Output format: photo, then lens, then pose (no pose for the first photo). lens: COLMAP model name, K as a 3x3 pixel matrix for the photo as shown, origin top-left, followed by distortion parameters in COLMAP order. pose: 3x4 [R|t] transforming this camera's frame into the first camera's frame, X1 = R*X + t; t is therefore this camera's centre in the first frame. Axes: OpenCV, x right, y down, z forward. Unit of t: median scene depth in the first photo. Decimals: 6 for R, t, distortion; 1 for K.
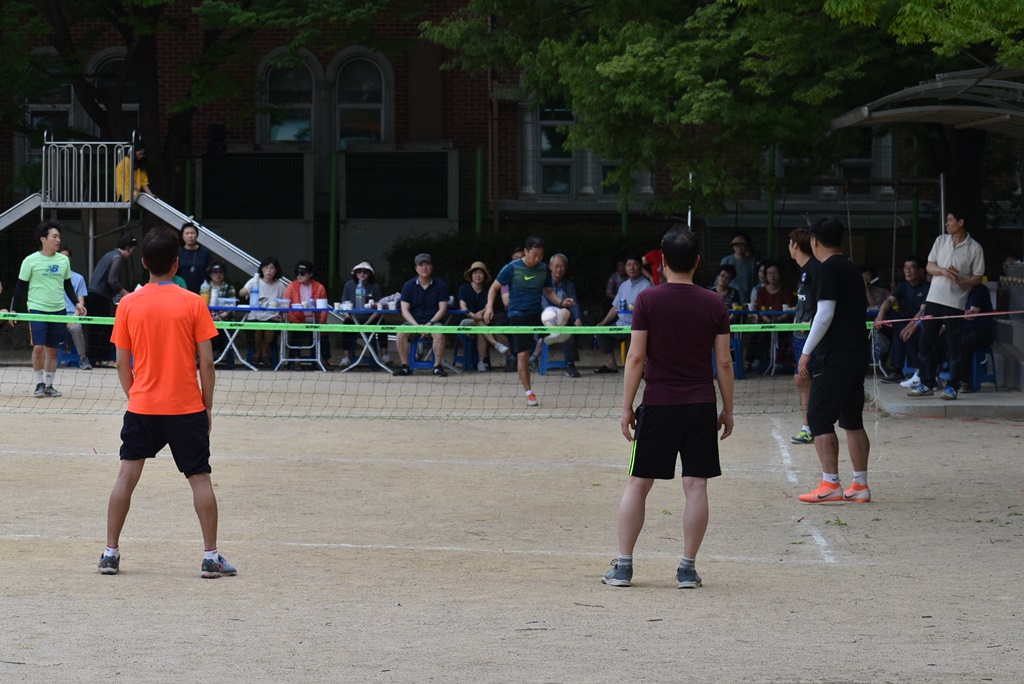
lens RADIAL K [[4554.9, 0, 512.8], [0, 4554.9, 342.8], [0, 0, 1]] dist [-0.290343, 0.000000]
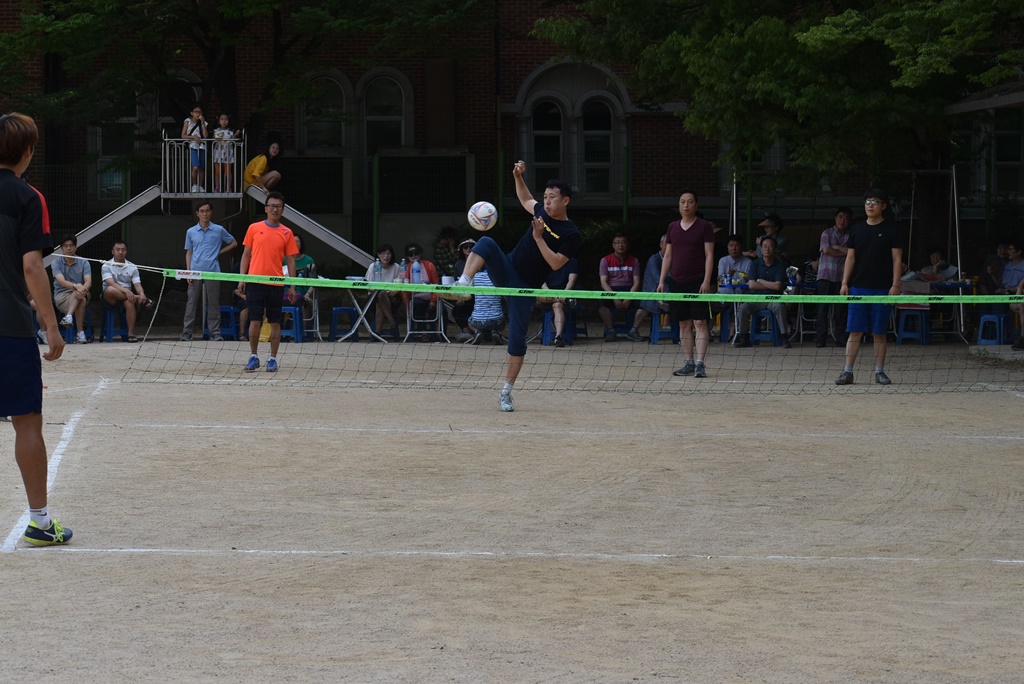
lens RADIAL K [[3126.8, 0, 510.4], [0, 3126.8, 339.6], [0, 0, 1]] dist [-0.142775, 0.000000]
pose [[0.997538, -0.007176, 0.069758, -0.083595], [0.006701, 0.999953, 0.007044, 0.000337], [-0.069805, -0.006559, 0.997539, 0.265836]]
